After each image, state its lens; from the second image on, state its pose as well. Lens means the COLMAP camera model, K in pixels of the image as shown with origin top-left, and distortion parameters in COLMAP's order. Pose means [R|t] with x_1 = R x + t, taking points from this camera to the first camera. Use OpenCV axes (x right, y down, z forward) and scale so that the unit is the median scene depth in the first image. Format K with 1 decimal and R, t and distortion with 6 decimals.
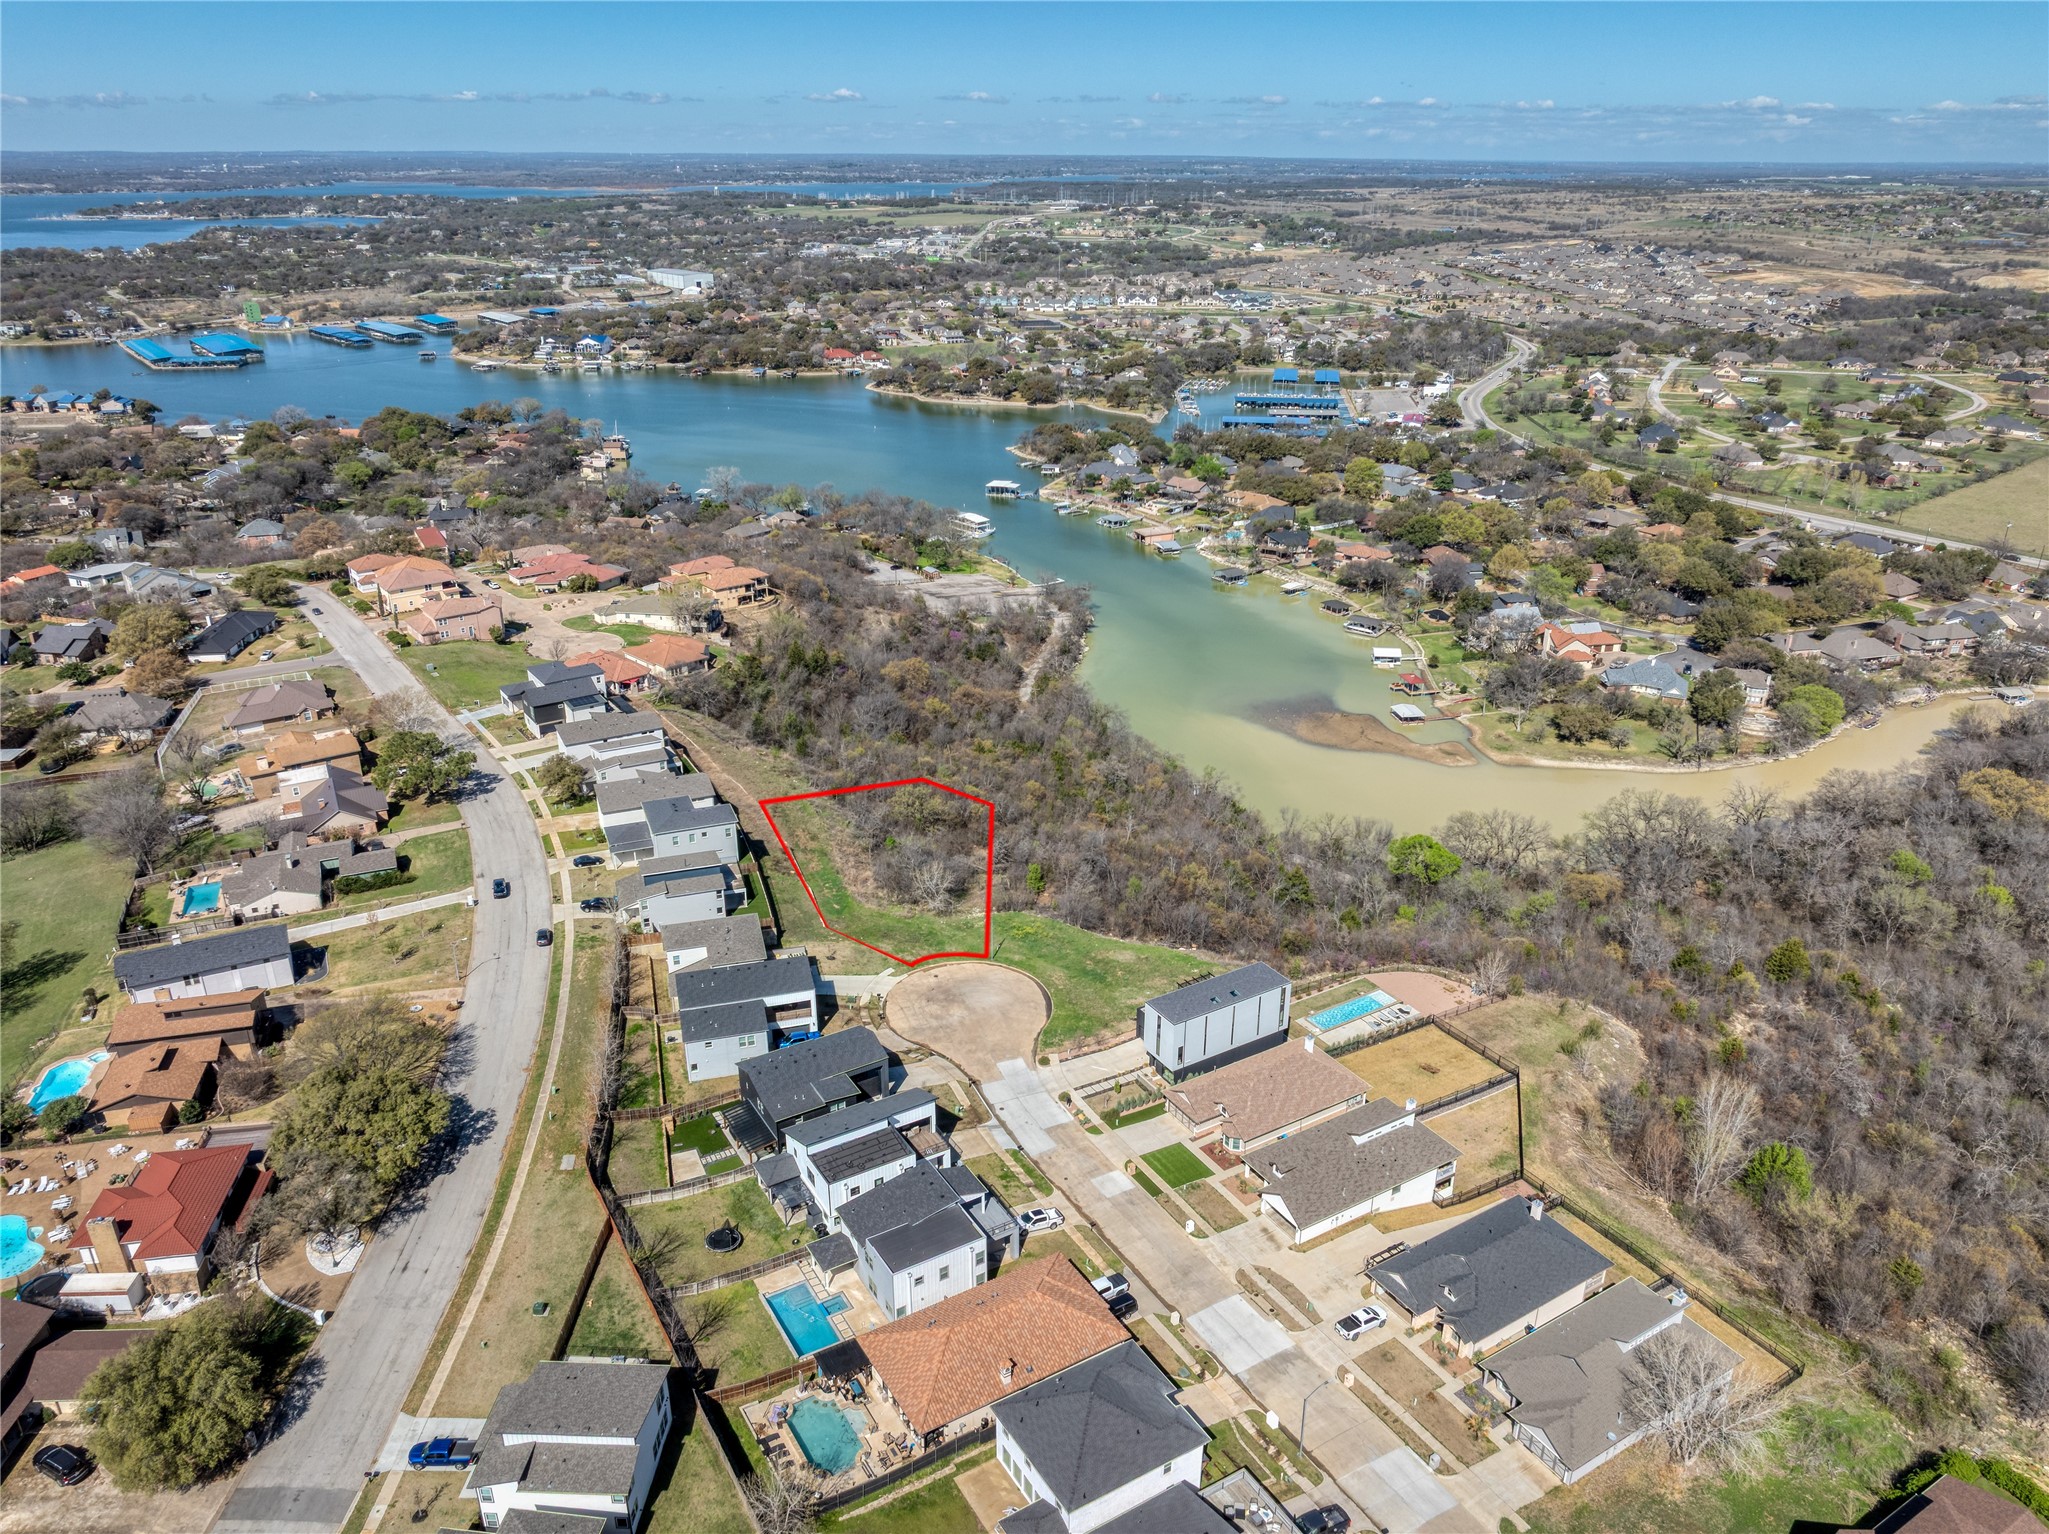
lens RADIAL K [[1440.6, 0, 1031.5], [0, 1440.6, 748.2], [0, 0, 1]] dist [-0.041926, 0.027719]
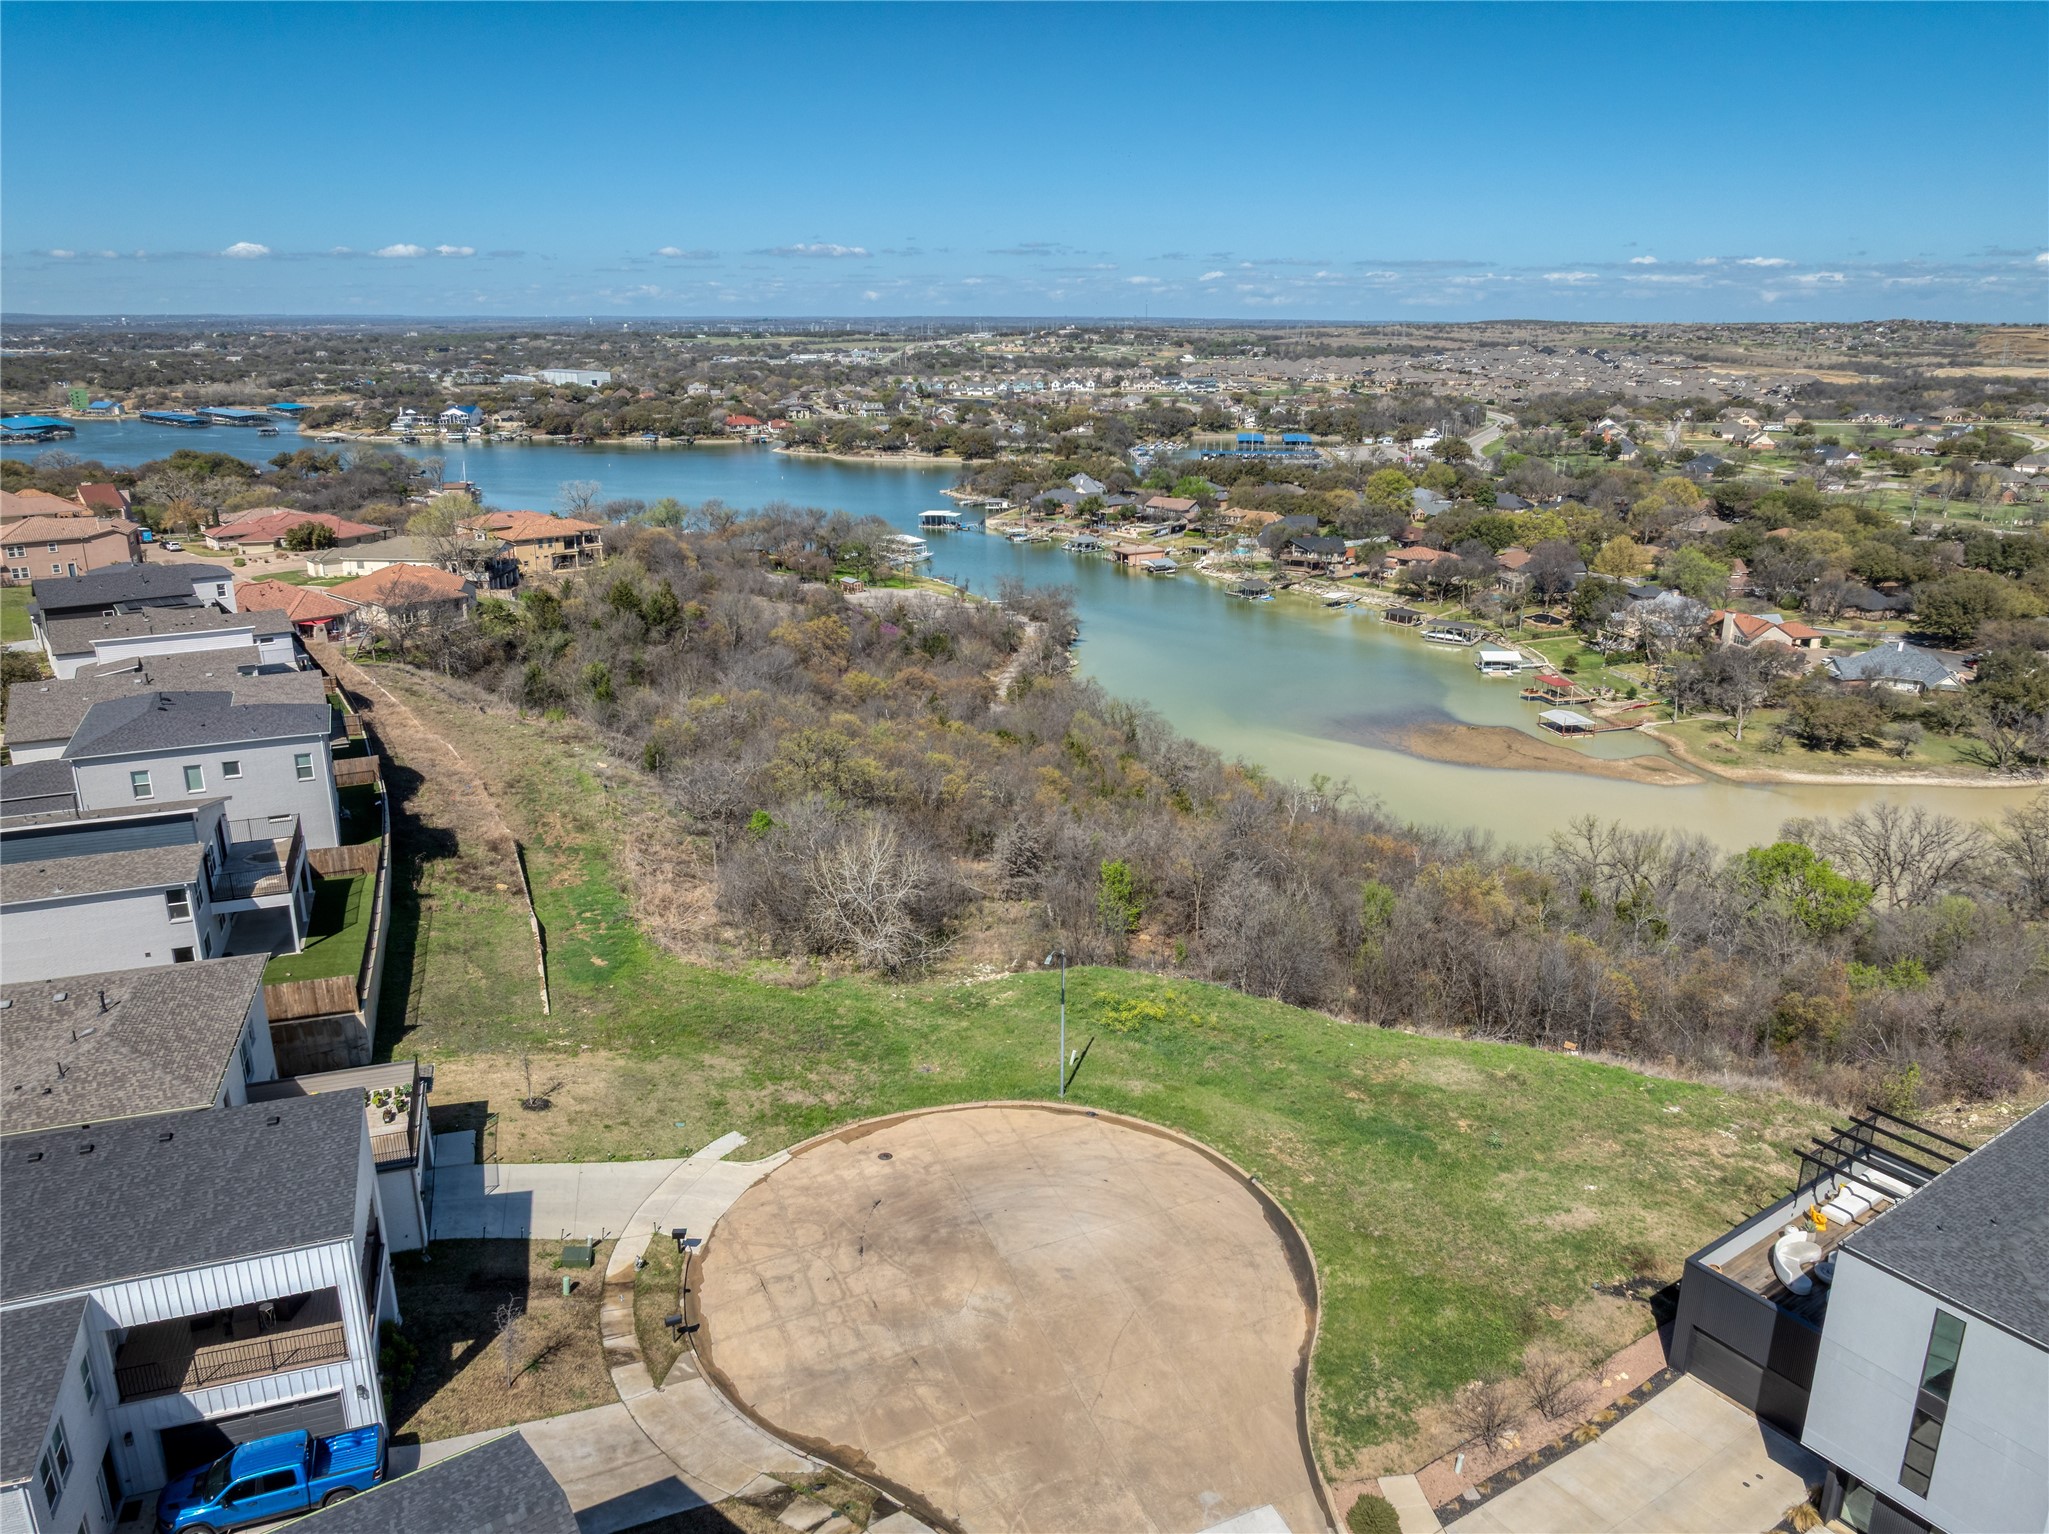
lens RADIAL K [[1451.5, 0, 1032.4], [0, 1451.5, 756.2], [0, 0, 1]] dist [-0.039717, 0.025451]
pose [[0.998328, -0.017255, 0.055171, -0.020702], [0.022653, 0.994853, -0.098768, 0.043048], [-0.053183, 0.099853, 0.993580, 0.280020]]
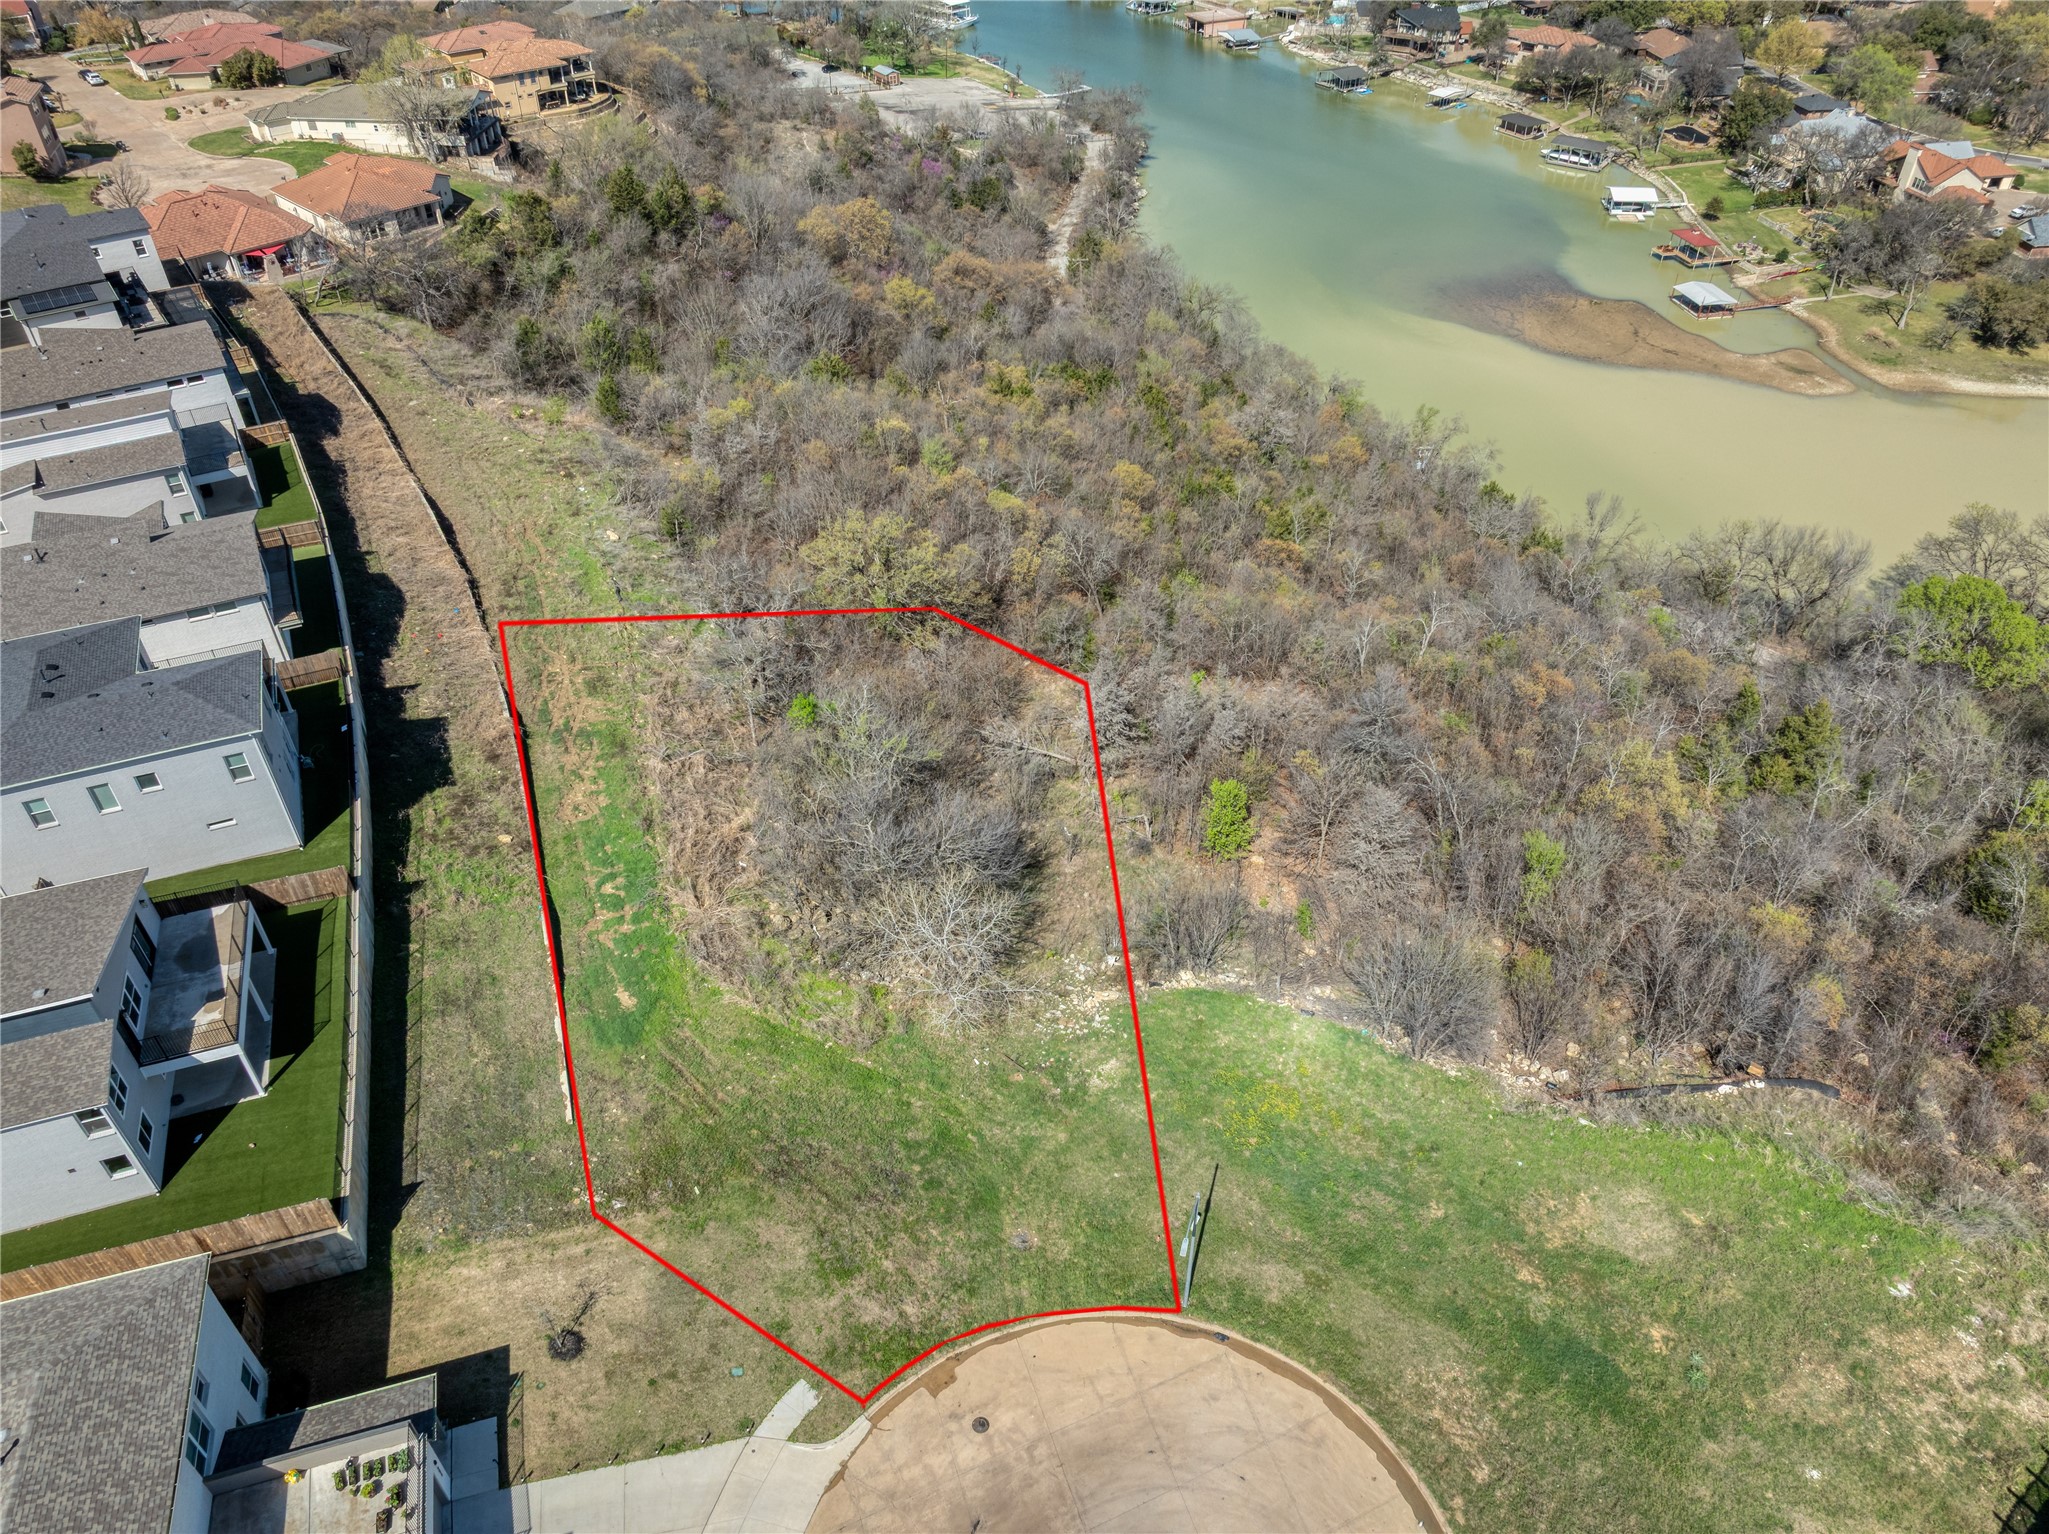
lens RADIAL K [[1440.6, 0, 1031.5], [0, 1440.6, 748.2], [0, 0, 1]] dist [-0.041926, 0.027719]
pose [[0.999621, -0.019290, 0.019638, -0.024403], [0.013083, 0.960593, 0.277650, -0.010547], [-0.024220, -0.277288, 0.960482, 0.320457]]
